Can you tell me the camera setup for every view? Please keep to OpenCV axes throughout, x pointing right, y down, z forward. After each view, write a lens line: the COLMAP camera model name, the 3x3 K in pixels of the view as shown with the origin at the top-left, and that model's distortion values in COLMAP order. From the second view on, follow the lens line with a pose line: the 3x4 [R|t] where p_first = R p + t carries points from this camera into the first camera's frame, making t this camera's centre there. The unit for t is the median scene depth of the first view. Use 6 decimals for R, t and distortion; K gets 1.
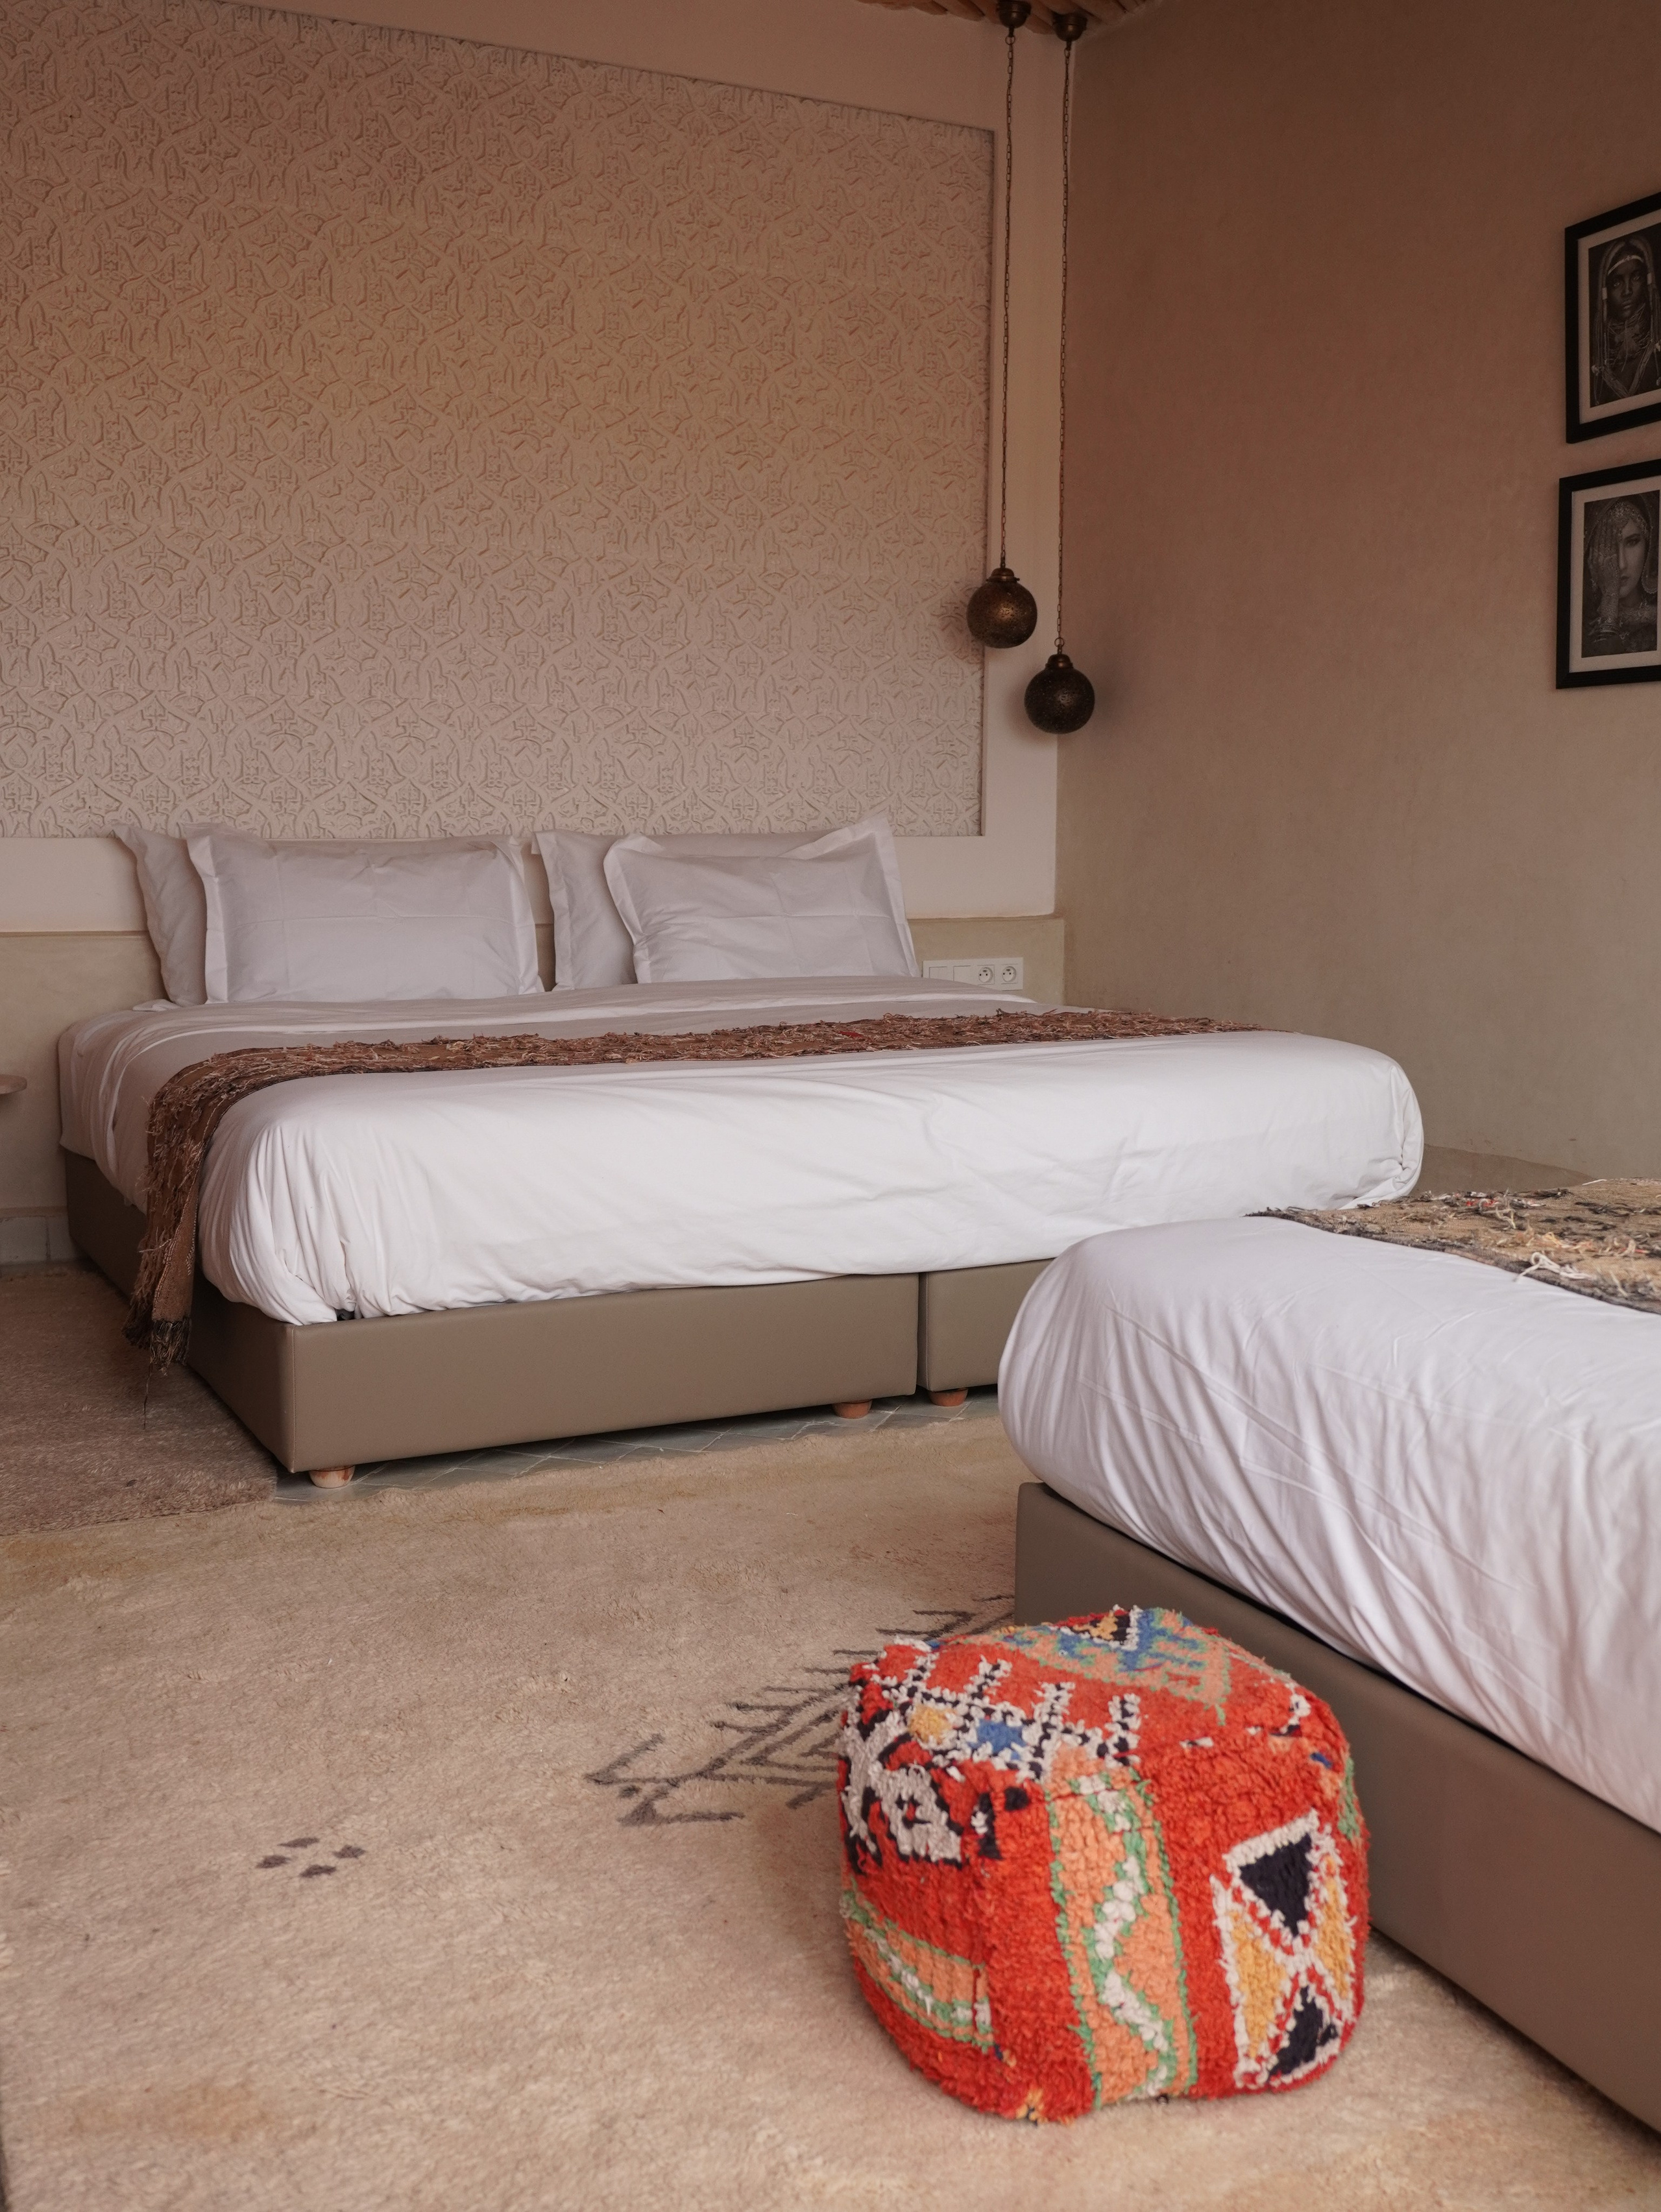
lens RADIAL K [[2249.0, 0, 832.4], [0, 2249.0, 1104.3], [0, 0, 1]] dist [-0.002325, 0.000000]
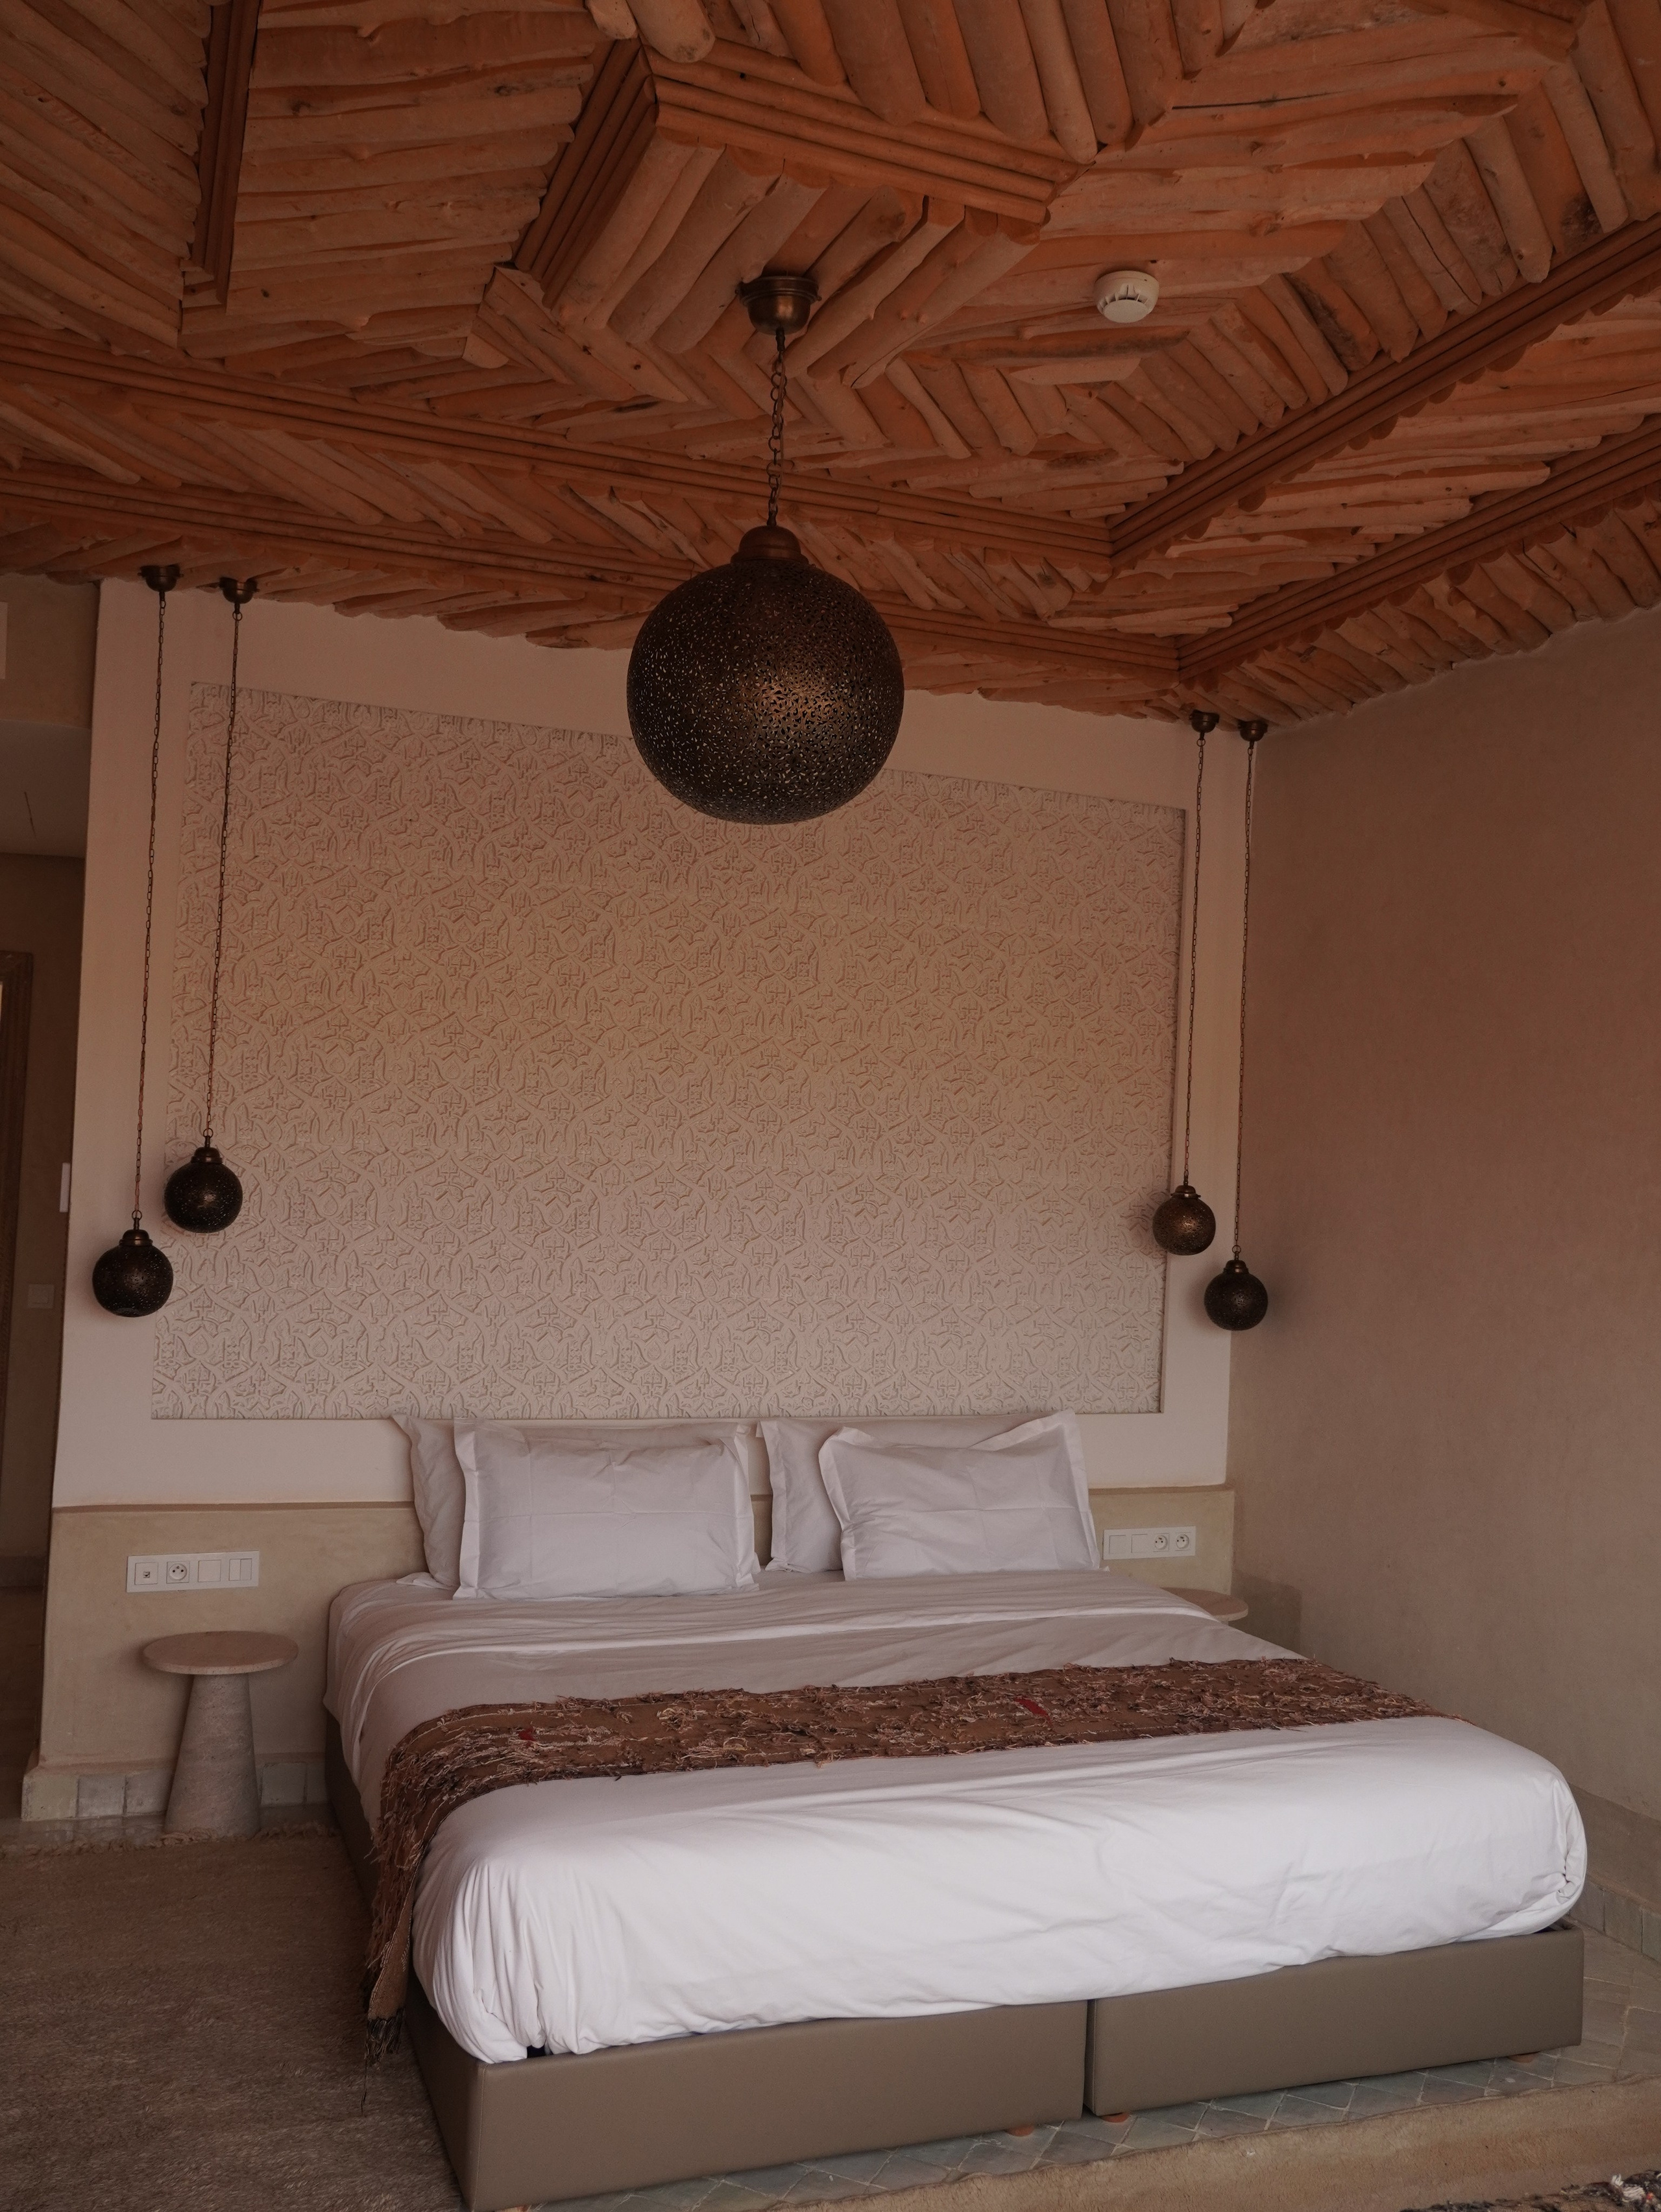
lens RADIAL K [[1901.4, 0, 833.0], [0, 1901.4, 1103.2], [0, 0, 1]] dist [-0.027888, 0.047512]
pose [[0.993636, 0.033488, -0.107549, 0.001335], [-0.050462, 0.985954, -0.159213, -0.131135], [0.100706, 0.163627, 0.981369, 0.044880]]
